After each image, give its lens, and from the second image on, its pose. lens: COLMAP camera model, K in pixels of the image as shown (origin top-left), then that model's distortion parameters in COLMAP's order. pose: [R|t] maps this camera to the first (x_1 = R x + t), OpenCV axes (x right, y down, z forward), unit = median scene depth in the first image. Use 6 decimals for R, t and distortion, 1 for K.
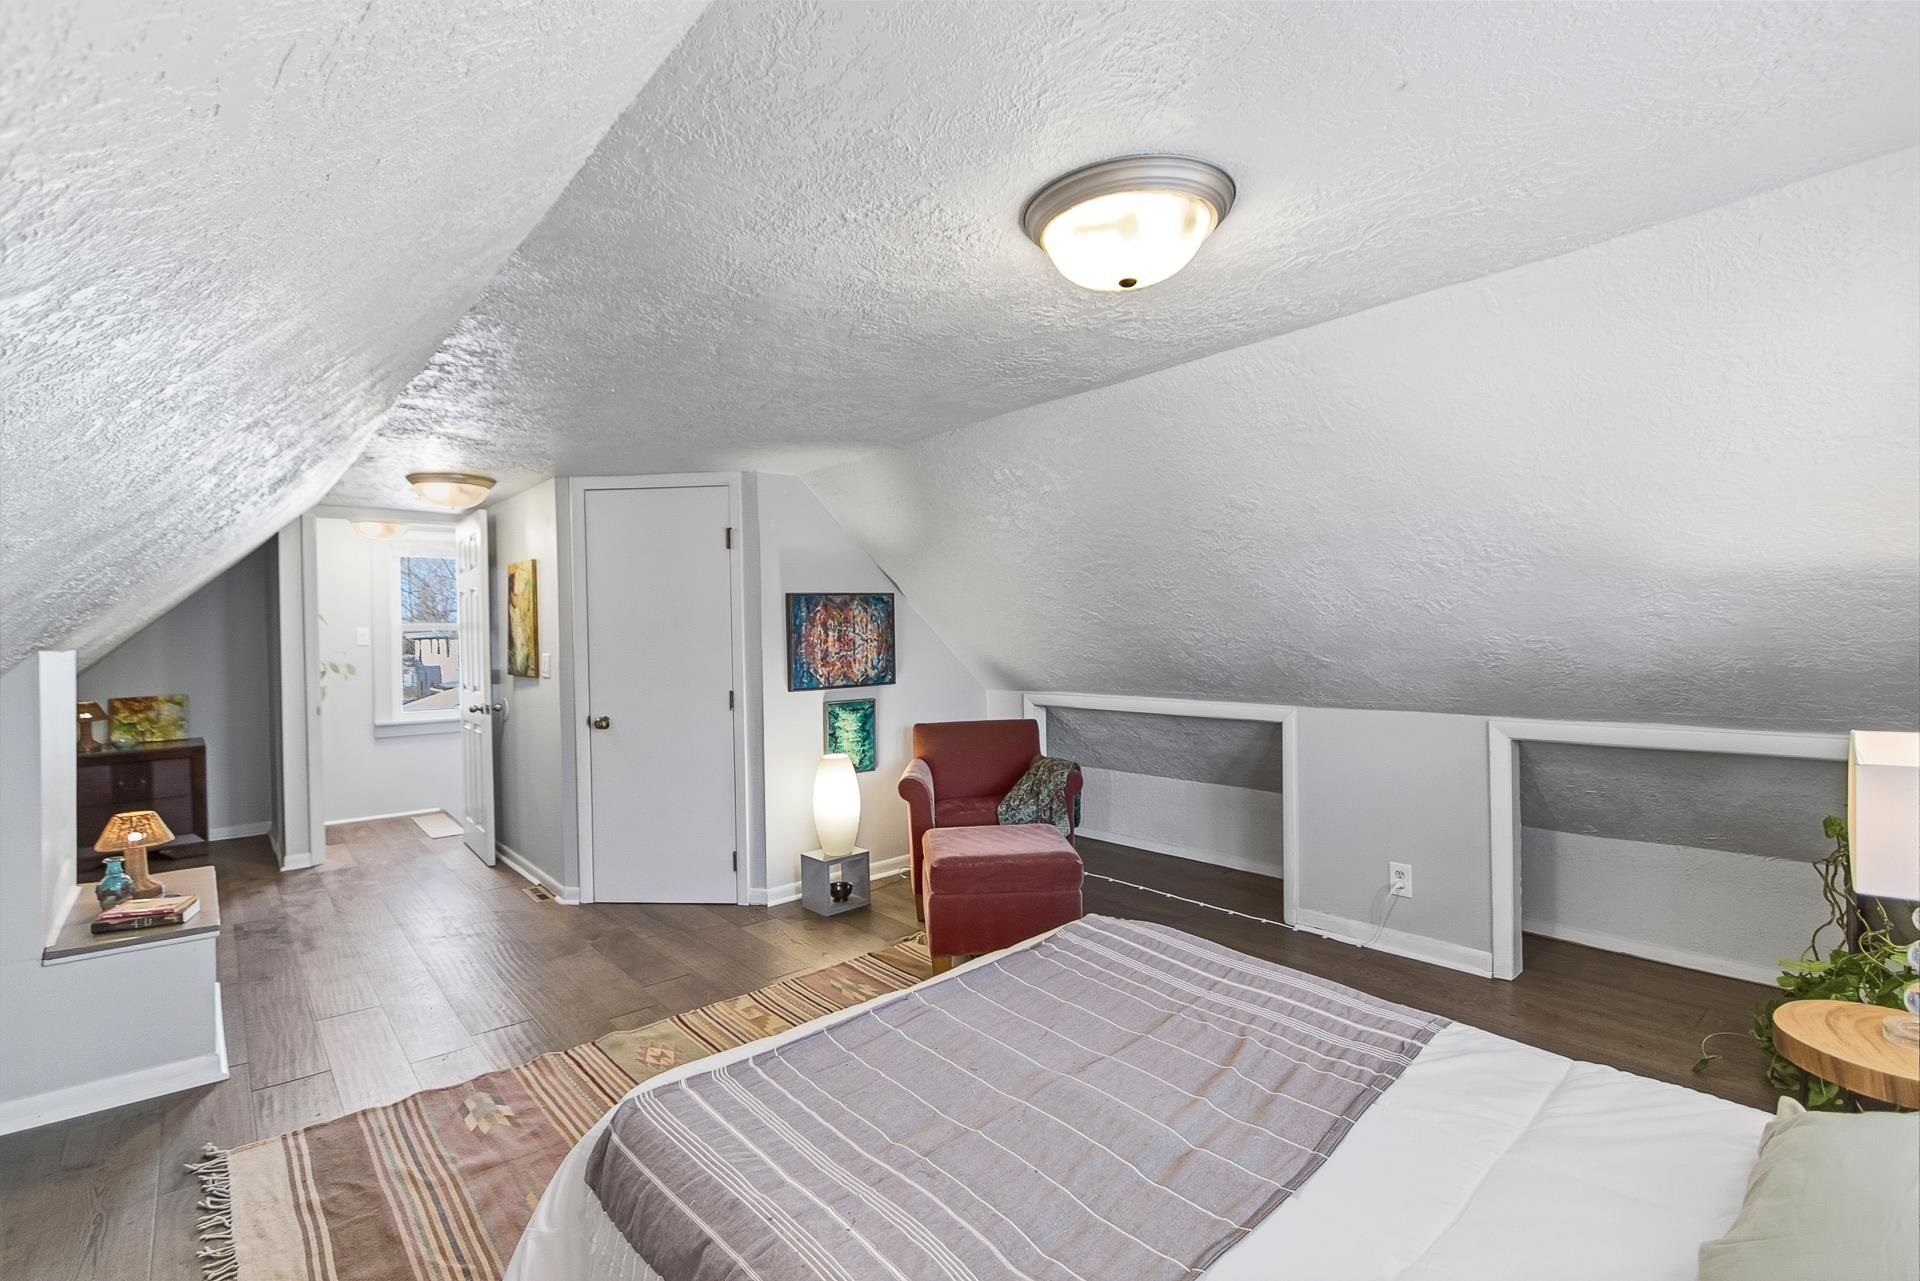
lens RADIAL K [[883.7, 0, 951.1], [0, 883.7, 661.8], [0, 0, 1]] dist [-0.001178, -0.000242]
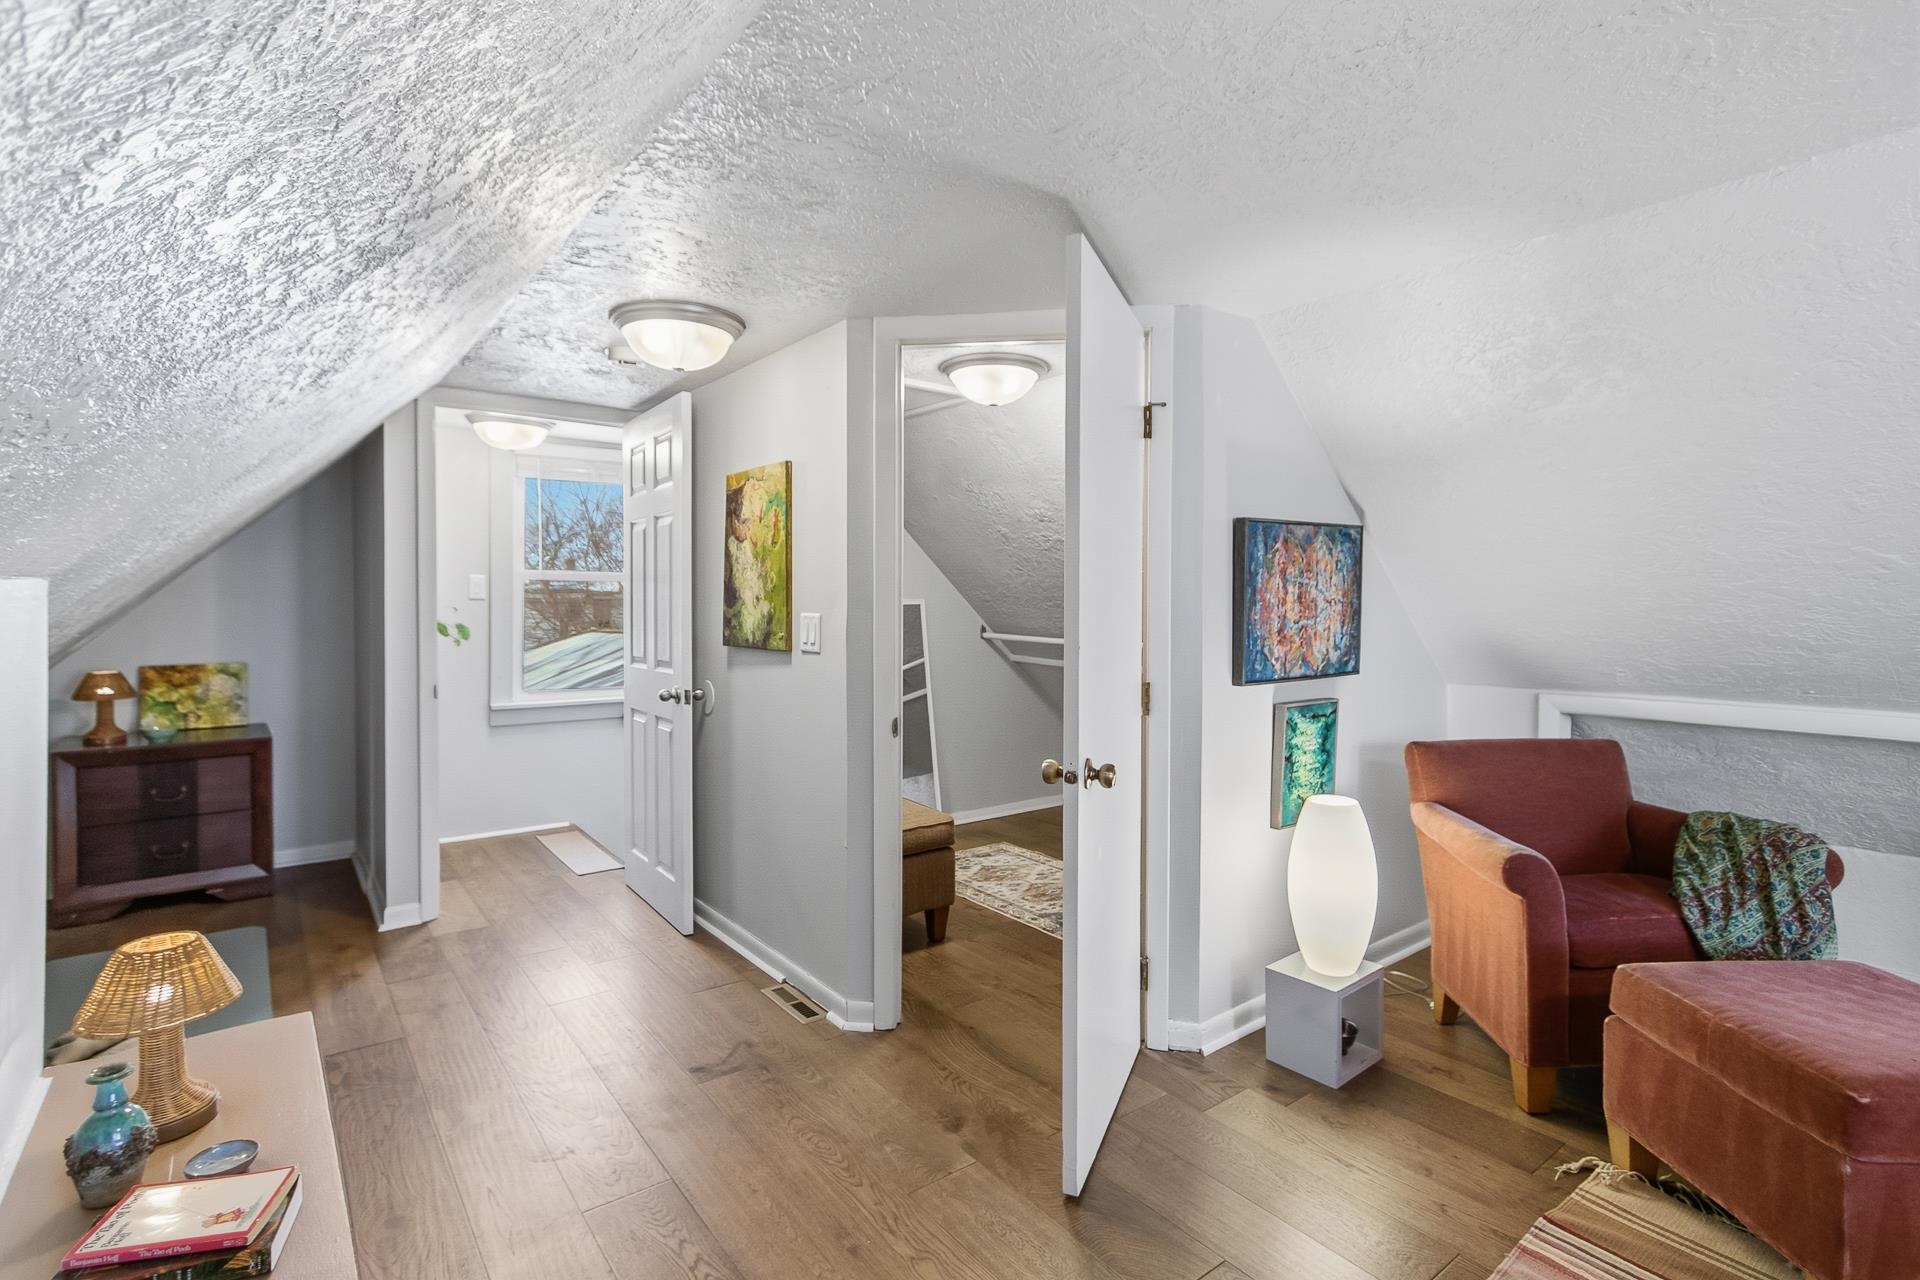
lens RADIAL K [[914.4, 0, 936.0], [0, 914.4, 650.2], [0, 0, 1]] dist [0.000215, -0.000347]
pose [[0.998146, 0.022619, -0.056500, -0.323249], [-0.021789, 0.999646, 0.015252, 0.004979], [0.056825, -0.013993, 0.998286, 0.356630]]
